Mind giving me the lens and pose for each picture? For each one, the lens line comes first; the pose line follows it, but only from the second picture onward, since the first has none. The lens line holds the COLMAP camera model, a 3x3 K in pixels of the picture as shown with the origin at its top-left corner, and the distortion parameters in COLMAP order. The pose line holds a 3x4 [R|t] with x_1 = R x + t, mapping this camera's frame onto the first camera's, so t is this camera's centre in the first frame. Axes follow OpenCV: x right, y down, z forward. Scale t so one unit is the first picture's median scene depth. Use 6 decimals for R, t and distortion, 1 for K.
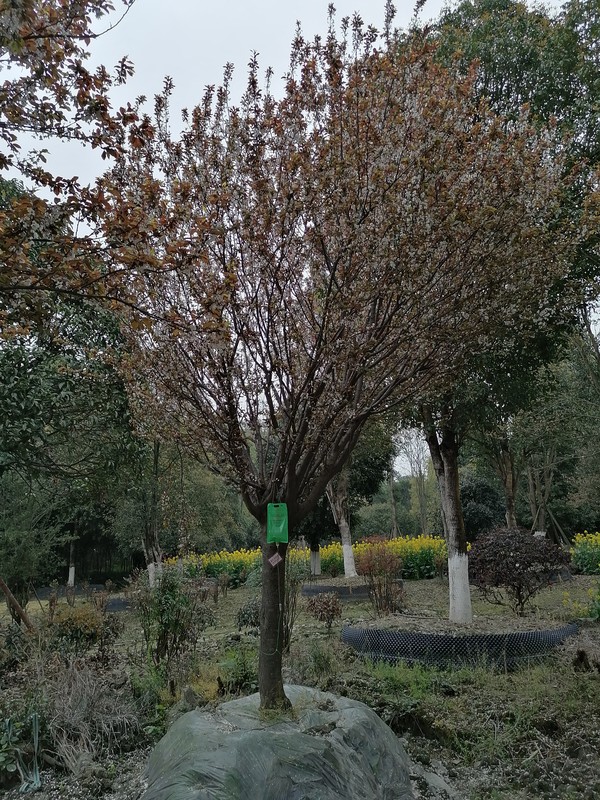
lens RADIAL K [[618.4, 0, 296.9], [0, 618.4, 404.5], [0, 0, 1]] dist [0.049916, -0.049837]
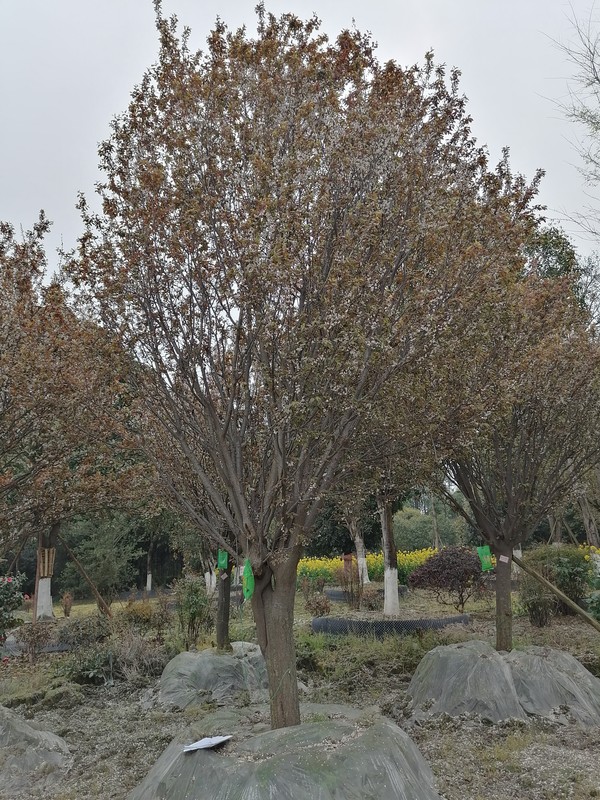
lens RADIAL K [[618.4, 0, 301.1], [0, 618.4, 399.2], [0, 0, 1]] dist [0.049916, -0.049837]
pose [[0.993220, -0.033126, -0.111434, 0.229698], [0.031285, 0.999344, -0.018227, -0.139067], [0.111965, 0.014617, 0.993605, -0.489976]]
